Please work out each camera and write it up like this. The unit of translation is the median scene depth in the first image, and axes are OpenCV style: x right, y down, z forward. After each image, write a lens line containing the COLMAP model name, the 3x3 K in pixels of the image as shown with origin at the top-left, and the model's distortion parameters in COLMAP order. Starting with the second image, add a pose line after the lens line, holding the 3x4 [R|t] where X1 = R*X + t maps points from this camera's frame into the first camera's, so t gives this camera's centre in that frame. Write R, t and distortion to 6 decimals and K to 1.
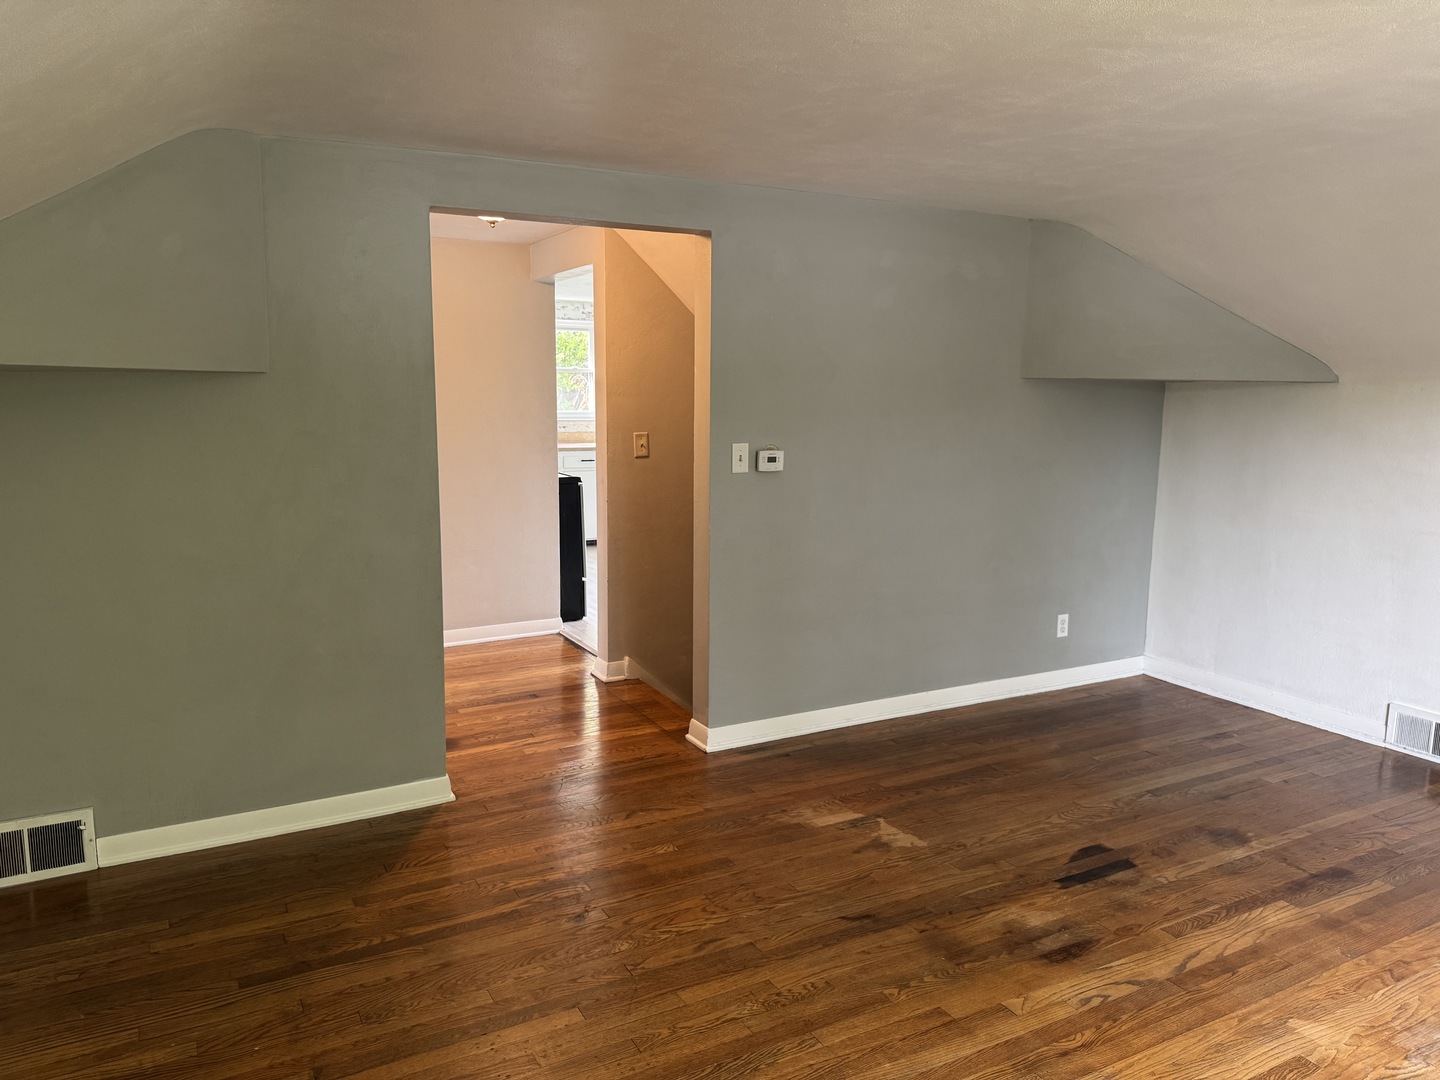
lens RADIAL K [[1028.7, 0, 720.0], [0, 1028.7, 540.0], [0, 0, 1]] dist [0.034538, -0.024342]
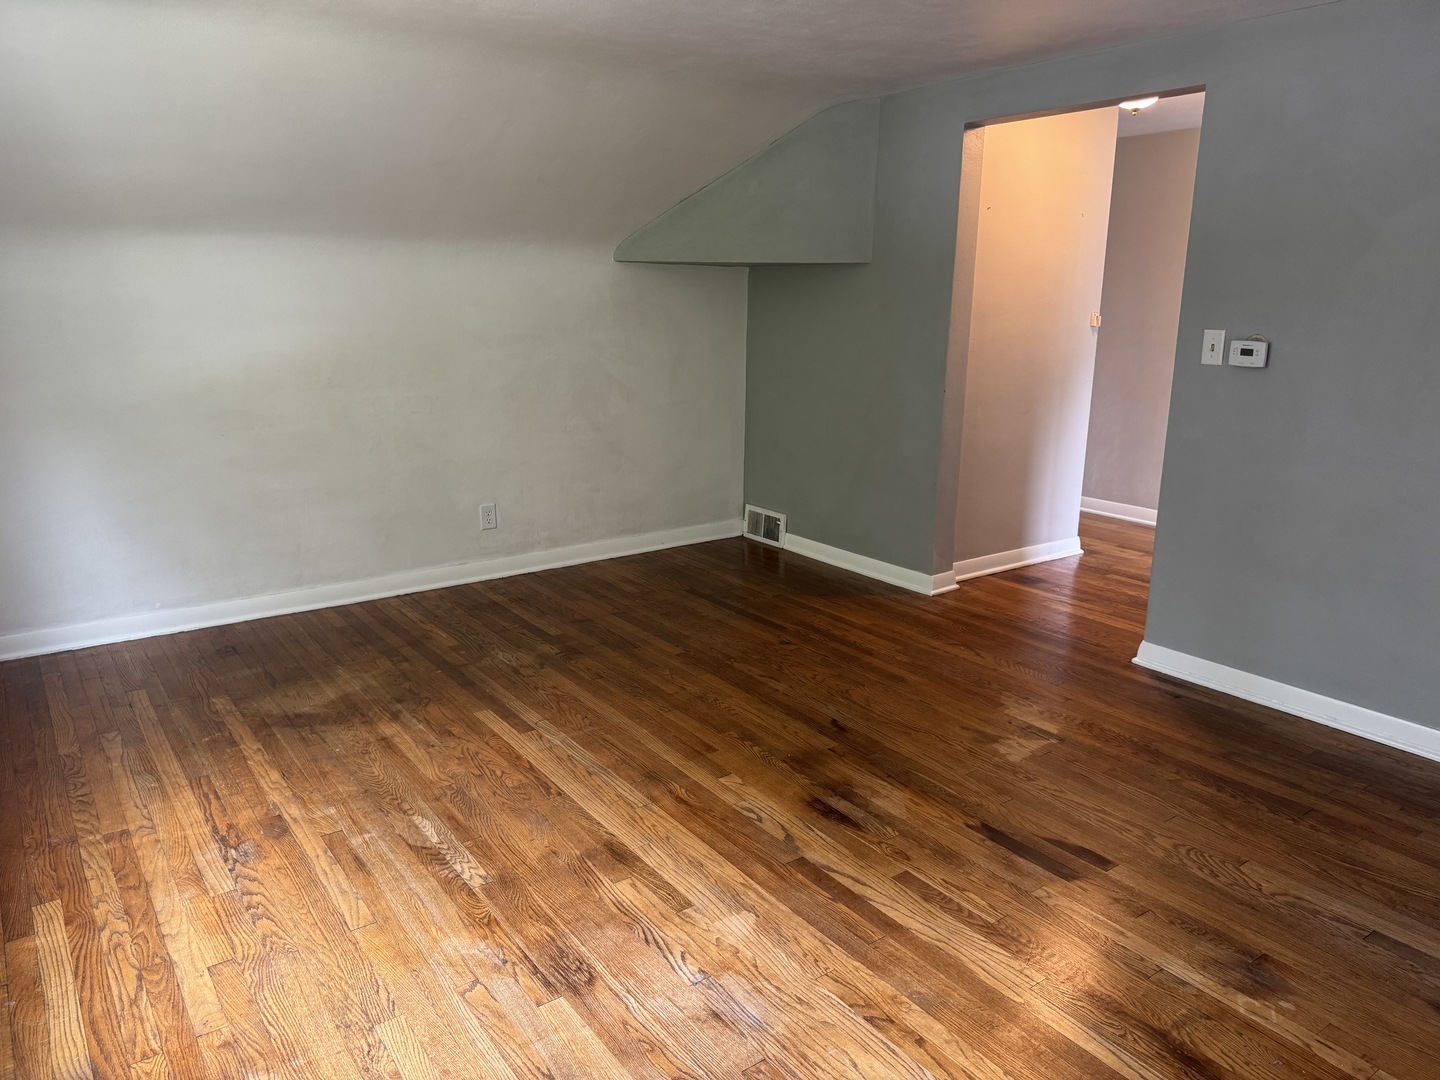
lens RADIAL K [[1007.2, 0, 703.6], [0, 1007.2, 533.6], [0, 0, 1]] dist [0.170436, -0.280583]
pose [[0.115036, 0.225989, -0.967314, 1.098932], [-0.160539, 0.965207, 0.206405, -0.050797], [0.980303, 0.131547, 0.147313, 0.615445]]
